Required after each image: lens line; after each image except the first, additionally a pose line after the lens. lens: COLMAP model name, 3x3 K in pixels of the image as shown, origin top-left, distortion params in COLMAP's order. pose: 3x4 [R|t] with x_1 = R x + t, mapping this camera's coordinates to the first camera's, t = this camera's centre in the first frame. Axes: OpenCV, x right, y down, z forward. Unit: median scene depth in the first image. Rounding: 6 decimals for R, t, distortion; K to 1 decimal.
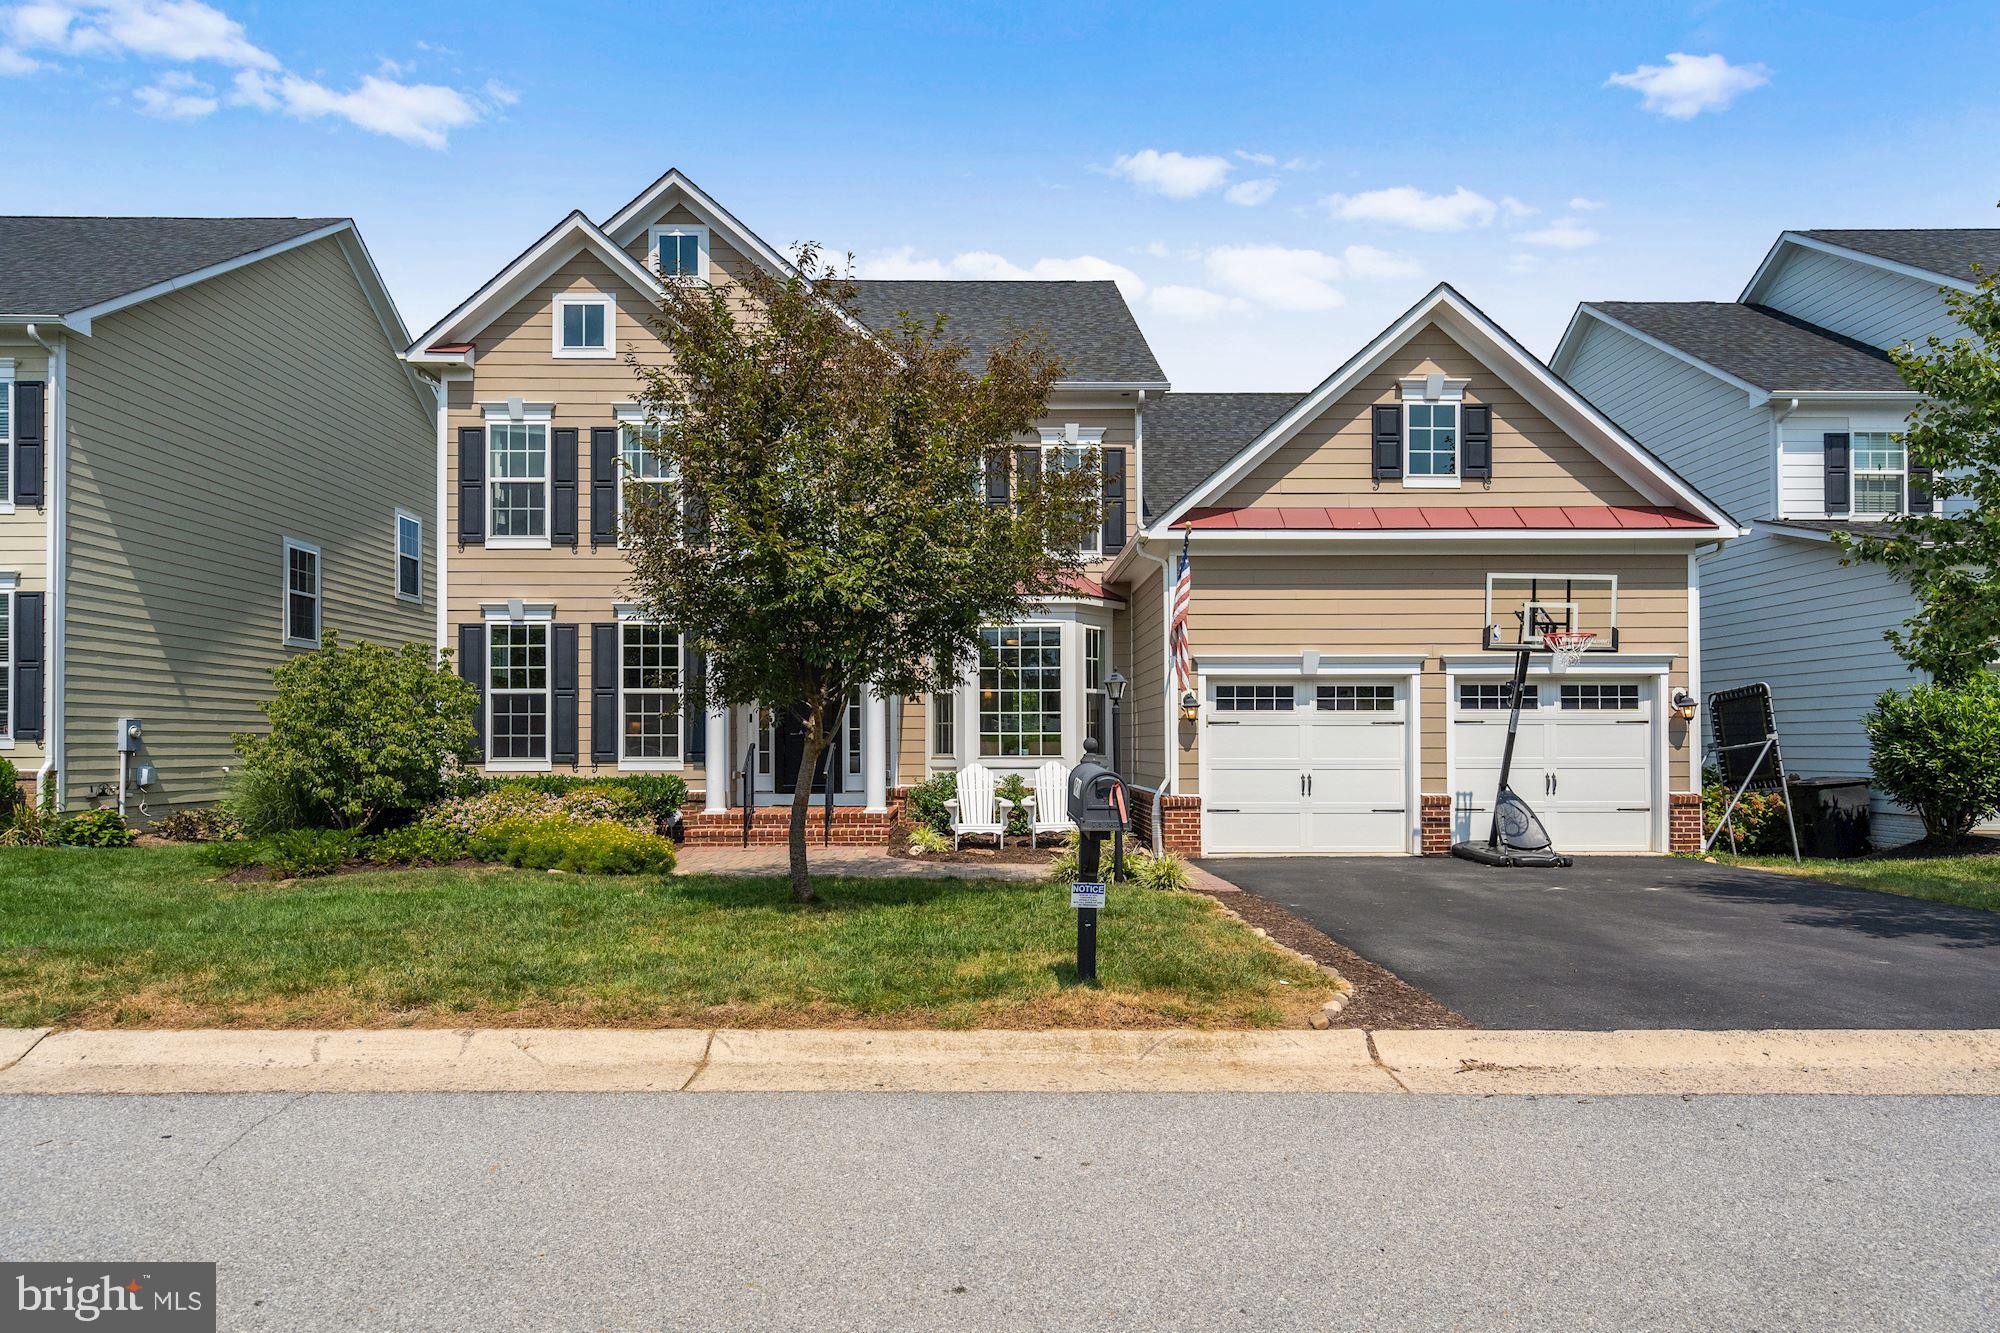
lens RADIAL K [[1146.6, 0, 1003.4], [0, 1146.6, 733.8], [0, 0, 1]] dist [-0.002558, 0.000509]
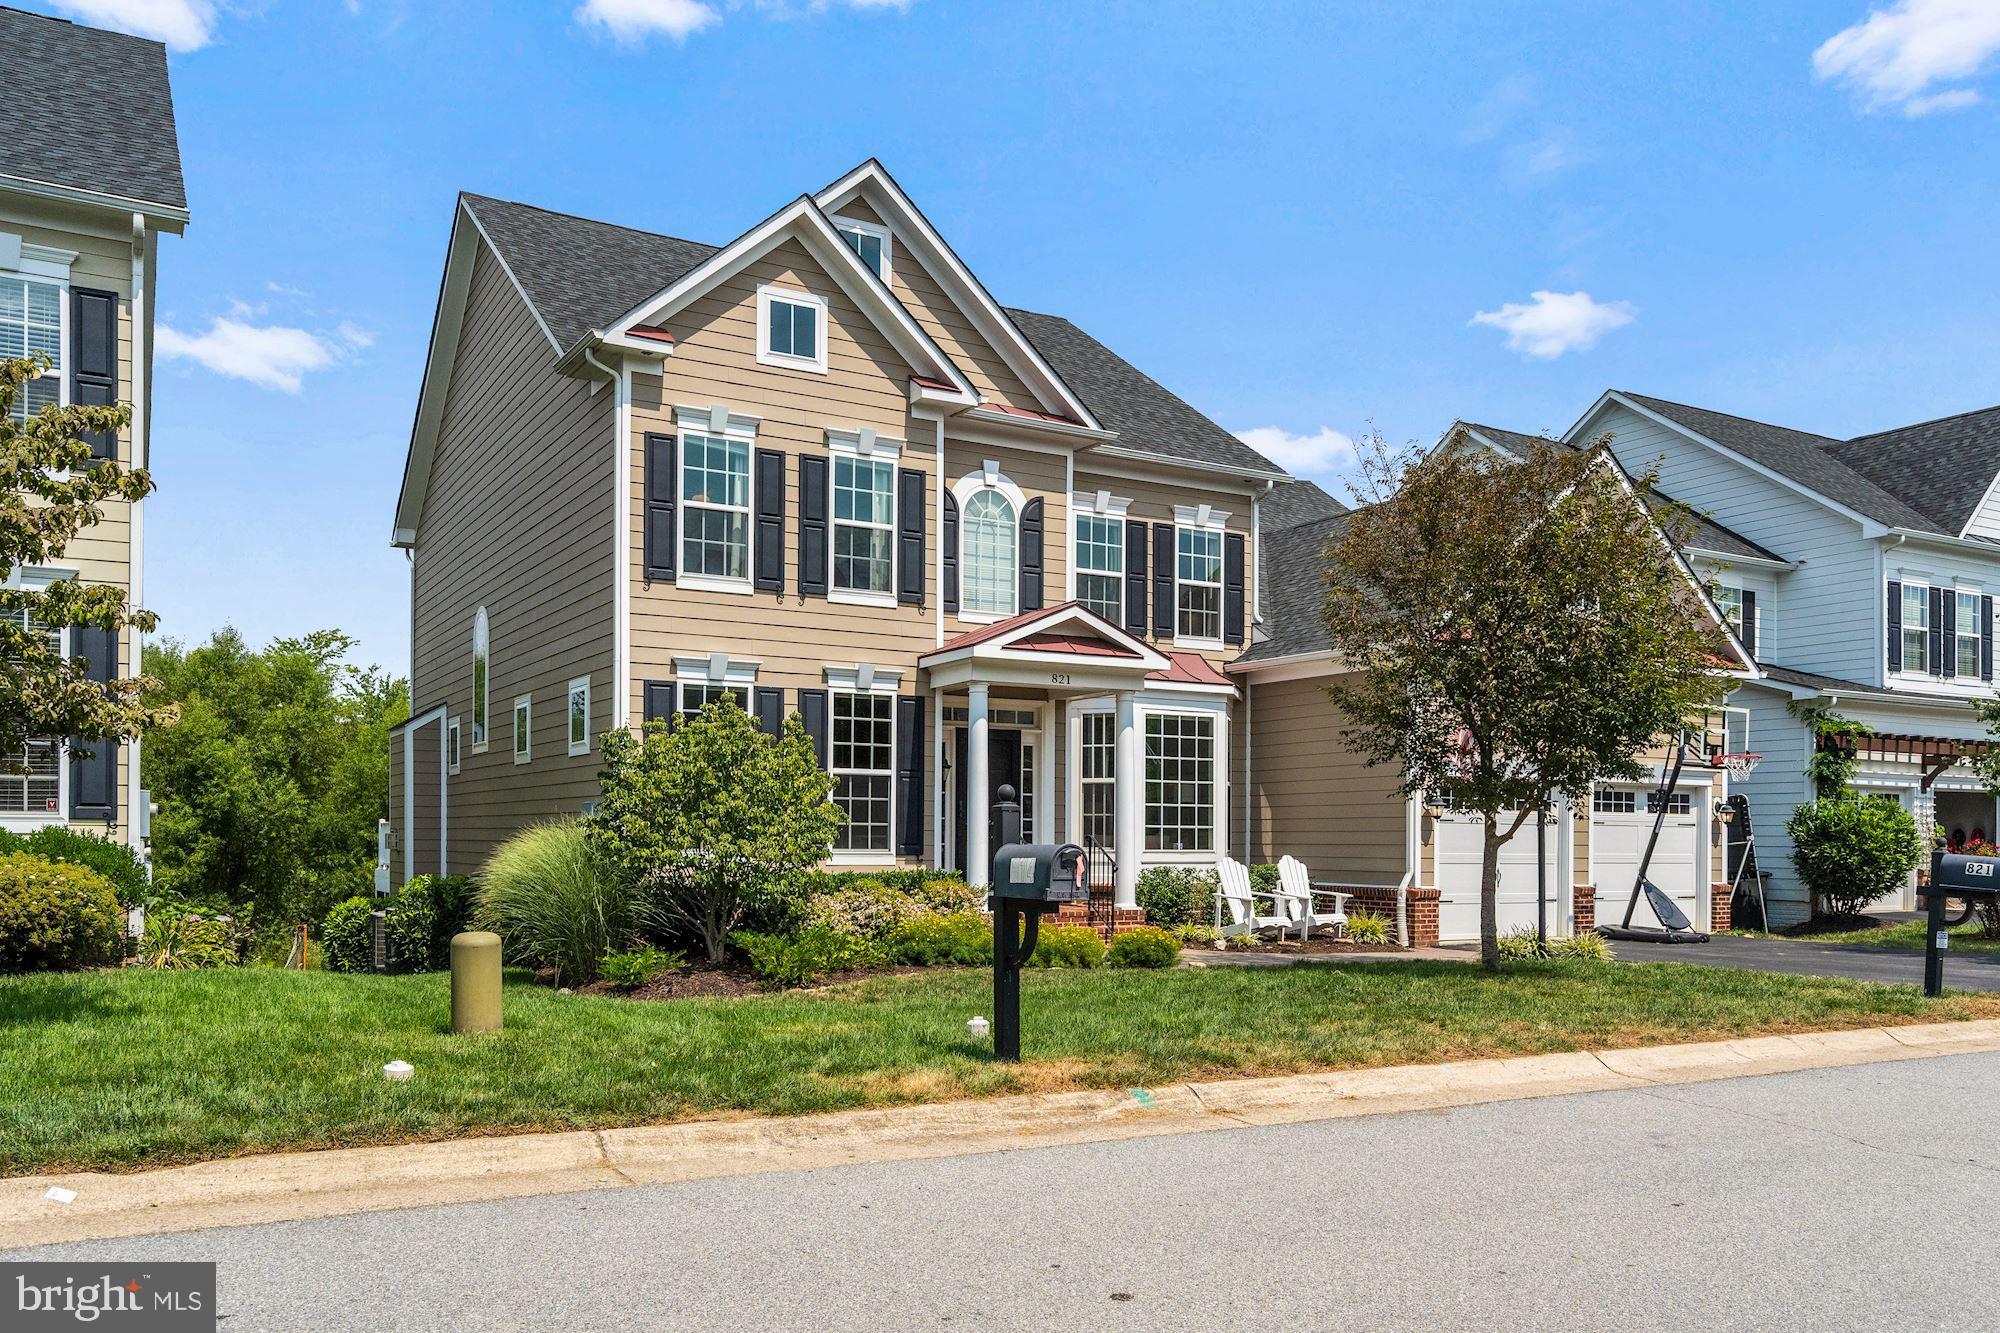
lens RADIAL K [[1548.0, 0, 998.8], [0, 1548.0, 842.6], [0, 0, 1]] dist [-0.010123, -0.006794]
pose [[0.873376, 0.007717, 0.486986, -0.780945], [-0.013983, 0.999860, 0.009234, 0.003366], [-0.486846, -0.014875, 0.873361, -0.057476]]
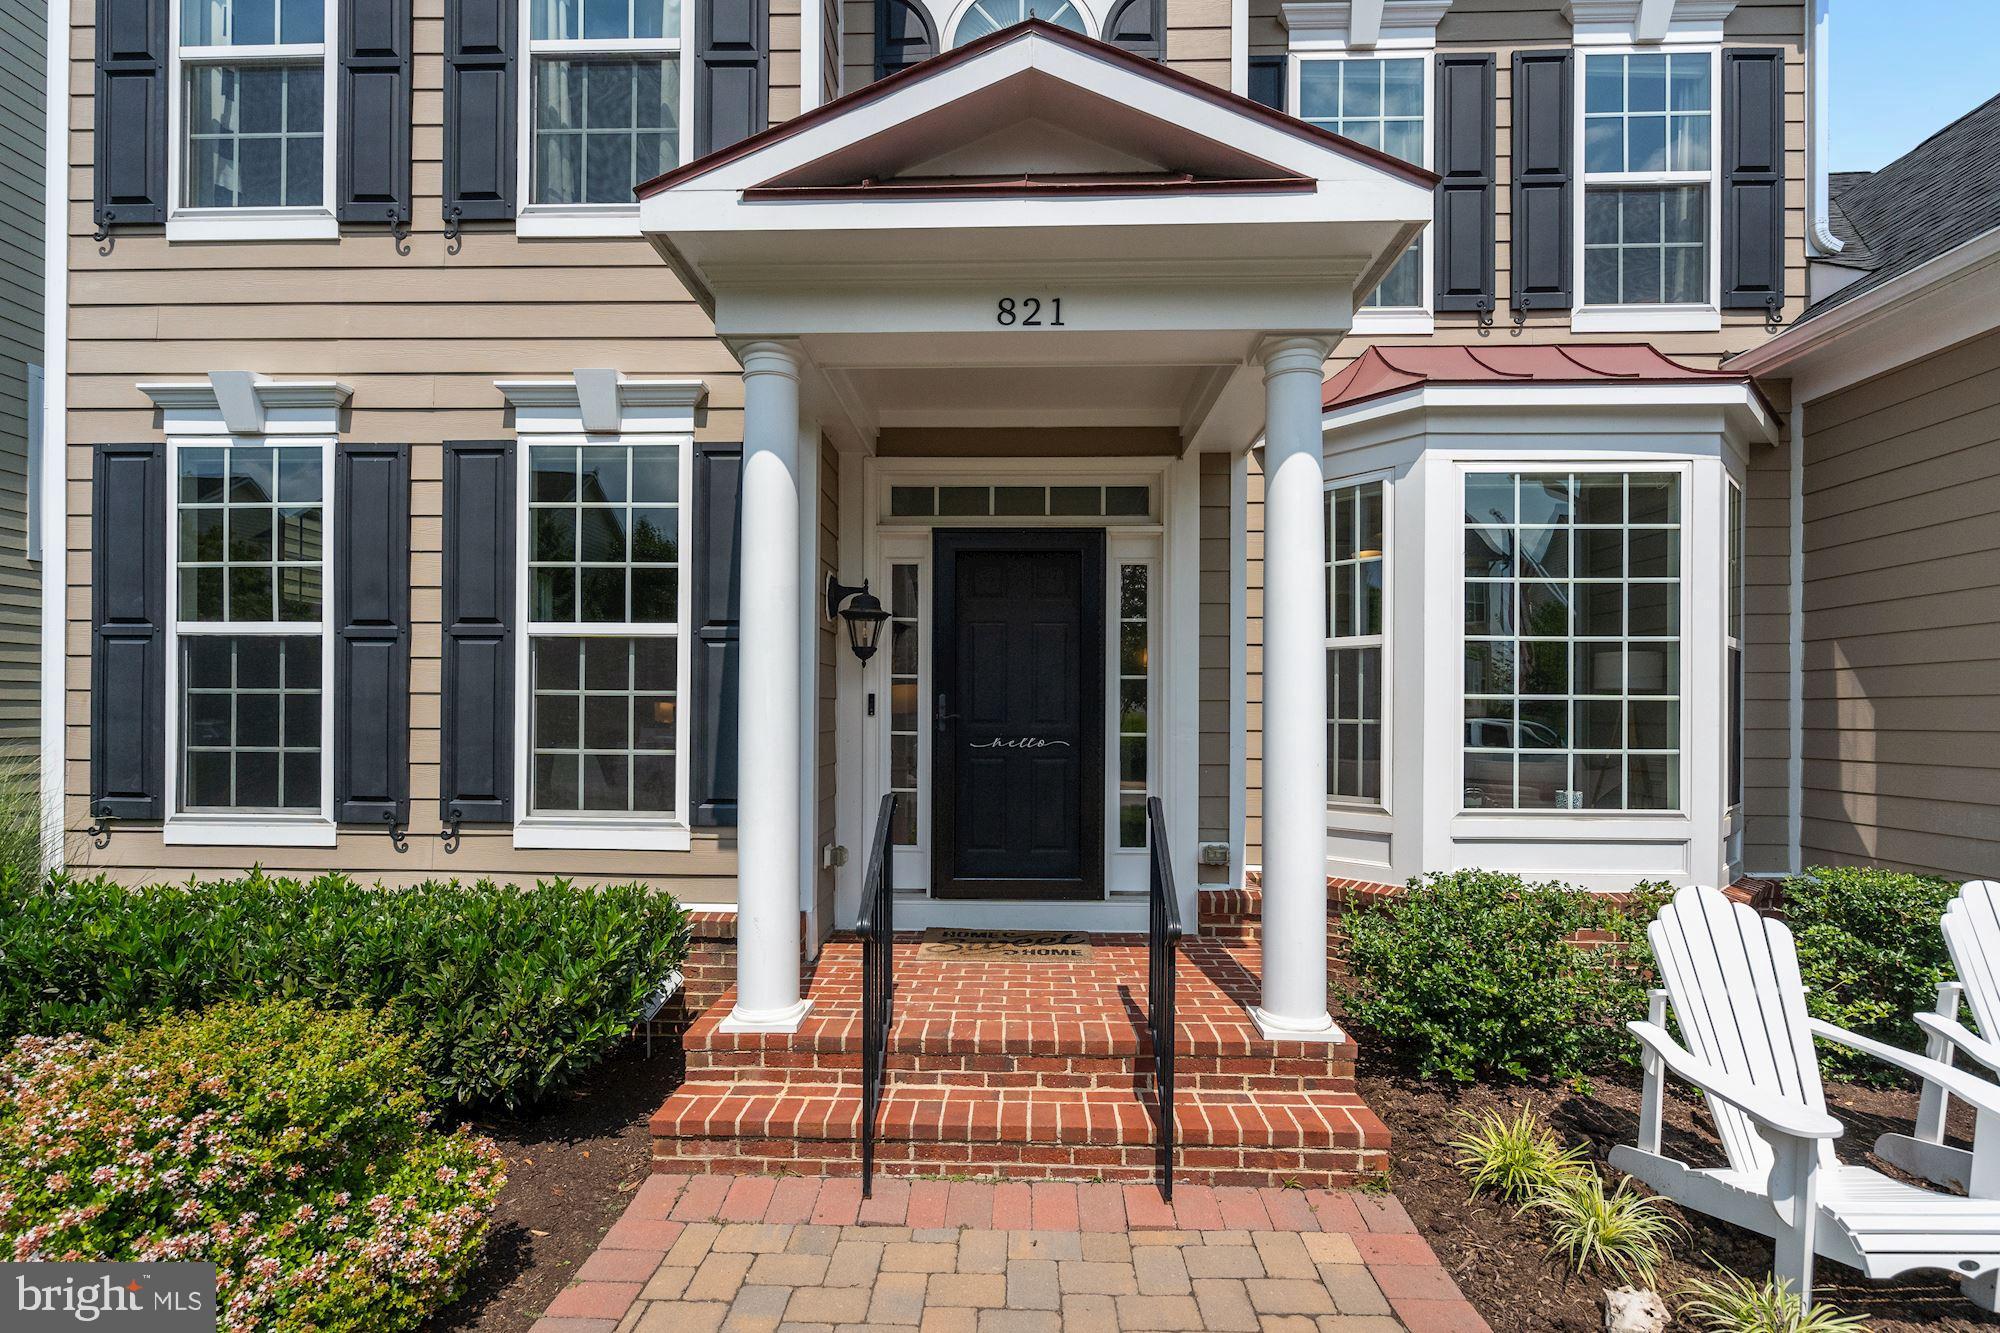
lens RADIAL K [[910.8, 0, 996.0], [0, 910.8, 714.7], [0, 0, 1]] dist [-0.001816, 0.000585]
pose [[0.998620, 0.009223, -0.051709, -0.168664], [-0.008648, 0.999898, 0.011332, -0.014789], [0.051808, -0.010870, 0.998598, 0.719566]]
